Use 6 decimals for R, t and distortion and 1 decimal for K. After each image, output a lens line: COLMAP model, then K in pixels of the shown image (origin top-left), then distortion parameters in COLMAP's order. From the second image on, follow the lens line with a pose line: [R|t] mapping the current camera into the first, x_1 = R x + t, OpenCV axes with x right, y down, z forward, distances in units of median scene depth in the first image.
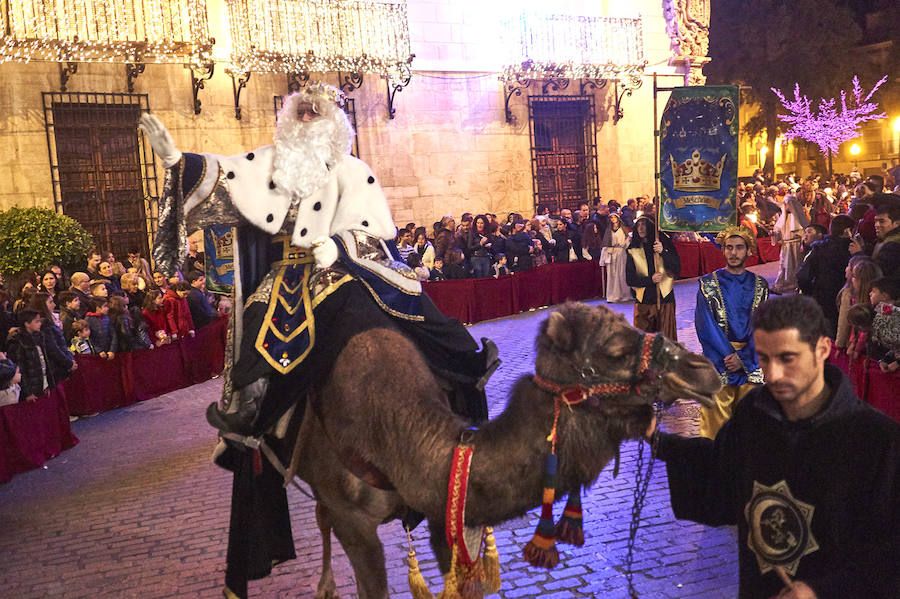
lens RADIAL K [[929.8, 0, 451.3], [0, 929.8, 299.1], [0, 0, 1]] dist [-0.000091, -0.008095]
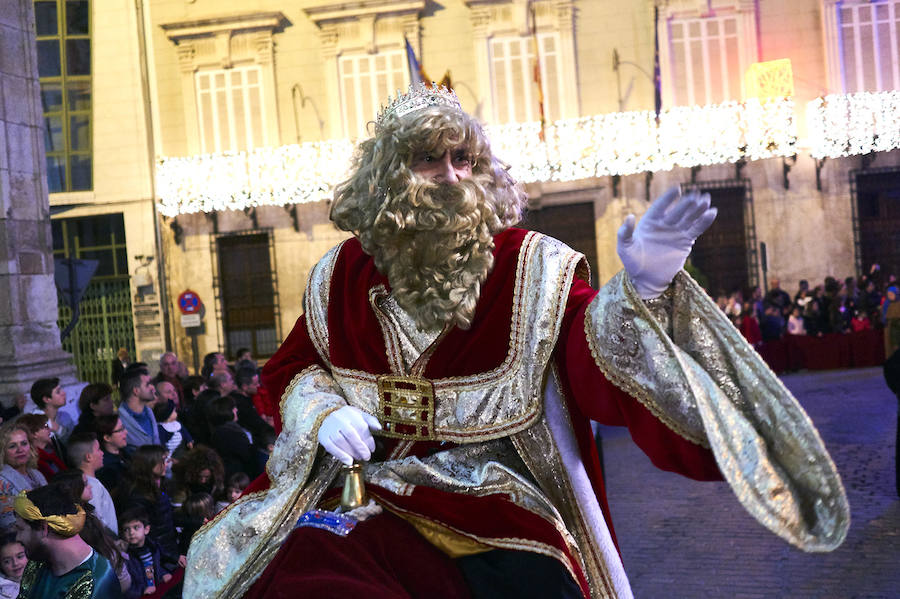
lens RADIAL K [[929.8, 0, 451.3], [0, 929.8, 299.1], [0, 0, 1]] dist [-0.000091, -0.008095]
pose [[0.768024, 0.017661, -0.640177, 0.186615], [-0.036220, 0.999218, -0.015887, 0.003088], [0.639396, 0.035388, 0.768063, -0.300945]]
